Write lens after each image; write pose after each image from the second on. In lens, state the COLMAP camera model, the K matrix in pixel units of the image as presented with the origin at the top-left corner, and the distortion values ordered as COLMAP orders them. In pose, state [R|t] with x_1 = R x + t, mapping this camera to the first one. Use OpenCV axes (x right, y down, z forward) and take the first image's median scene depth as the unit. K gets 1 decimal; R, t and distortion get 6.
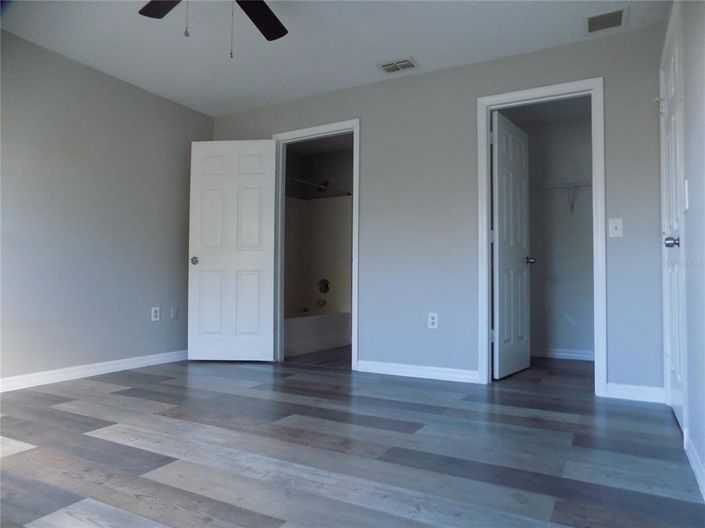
lens RADIAL K [[488.1, 0, 352.5], [0, 488.1, 264.0], [0, 0, 1]] dist [-0.050882, 0.089701]
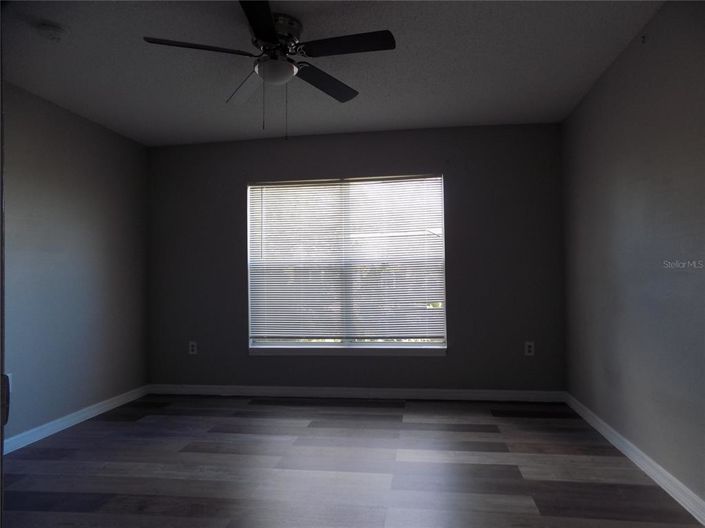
lens RADIAL K [[488.1, 0, 352.5], [0, 488.1, 264.0], [0, 0, 1]] dist [-0.050882, 0.089701]
pose [[-0.931882, 0.010132, -0.362620, -0.062118], [0.030788, 0.998212, -0.051230, -0.102106], [0.361453, -0.058905, -0.930528, 2.258301]]
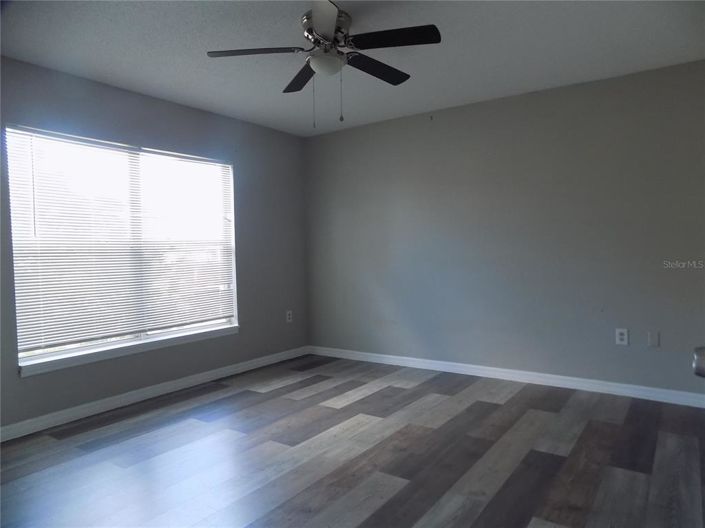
lens RADIAL K [[472.4, 0, 352.5], [0, 472.4, 264.0], [0, 0, 1]] dist [-0.002794, 0.000143]
pose [[-0.106244, 0.024449, -0.994039, 0.891423], [0.061463, 0.997947, 0.017976, -0.126819], [0.992439, -0.059187, -0.107528, 1.246204]]
